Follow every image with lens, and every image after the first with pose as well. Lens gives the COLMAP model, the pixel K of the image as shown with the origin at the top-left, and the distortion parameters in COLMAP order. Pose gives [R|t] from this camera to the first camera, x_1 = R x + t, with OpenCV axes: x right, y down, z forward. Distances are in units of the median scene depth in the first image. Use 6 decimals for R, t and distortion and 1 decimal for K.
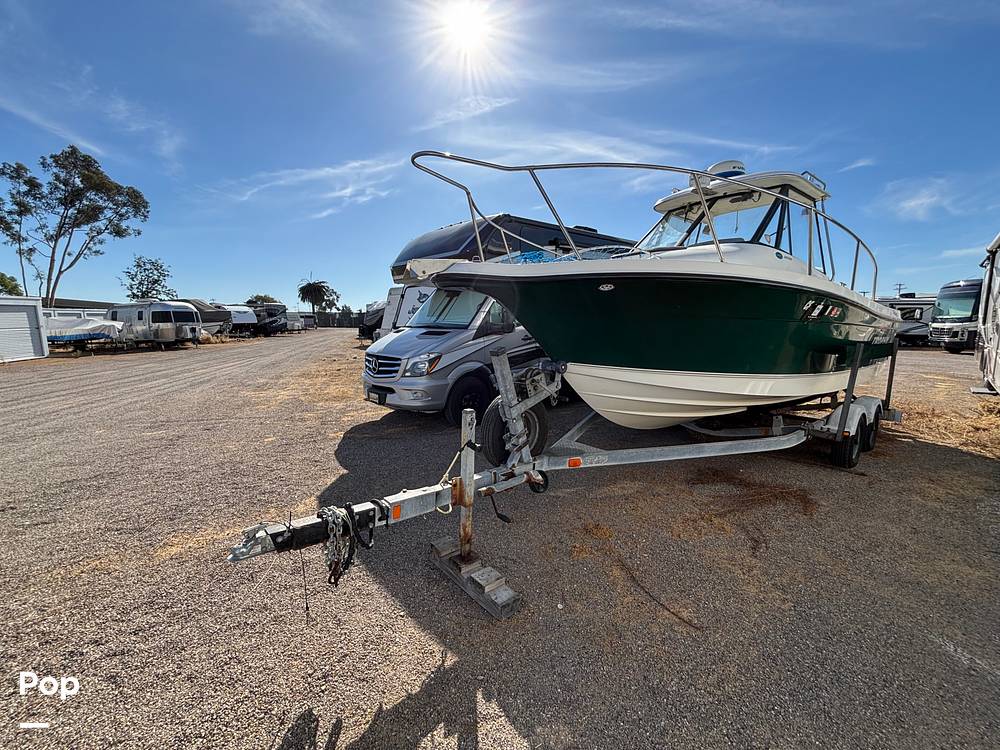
lens RADIAL K [[407.6, 0, 501.9], [0, 407.6, 372.7], [0, 0, 1]] dist [0.000311, -0.000184]
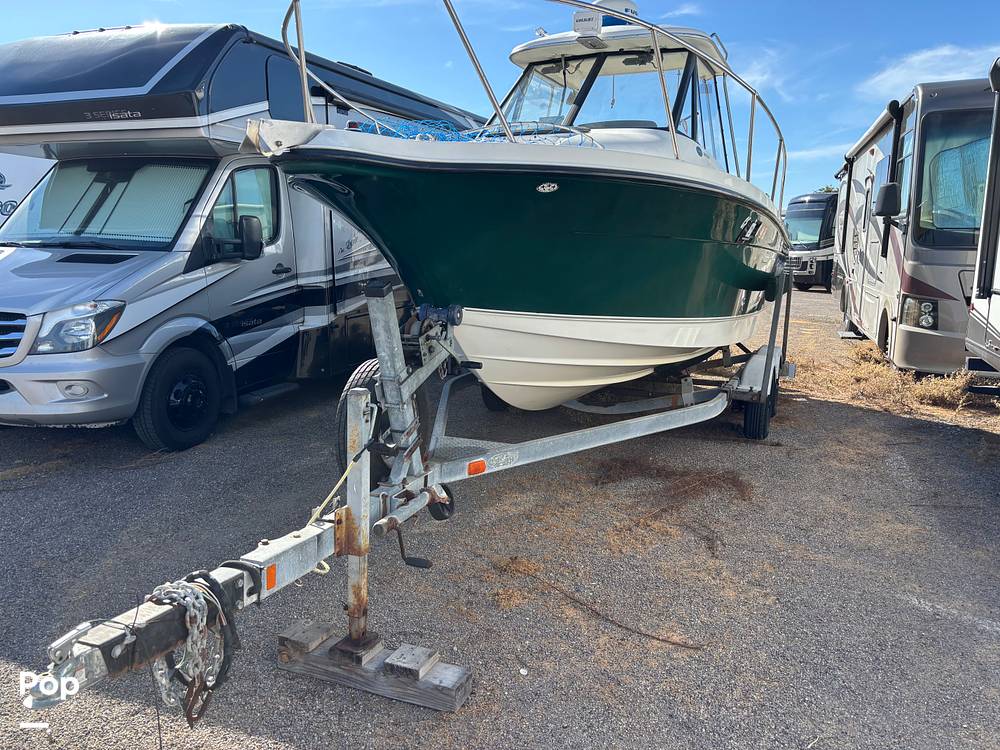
lens RADIAL K [[759.7, 0, 517.7], [0, 759.7, 382.4], [0, 0, 1]] dist [0.033928, -0.040818]
pose [[0.878315, -0.071538, 0.472699, -0.237959], [0.044281, 0.996664, 0.068556, 0.010198], [-0.476027, -0.039282, 0.878553, -0.038958]]
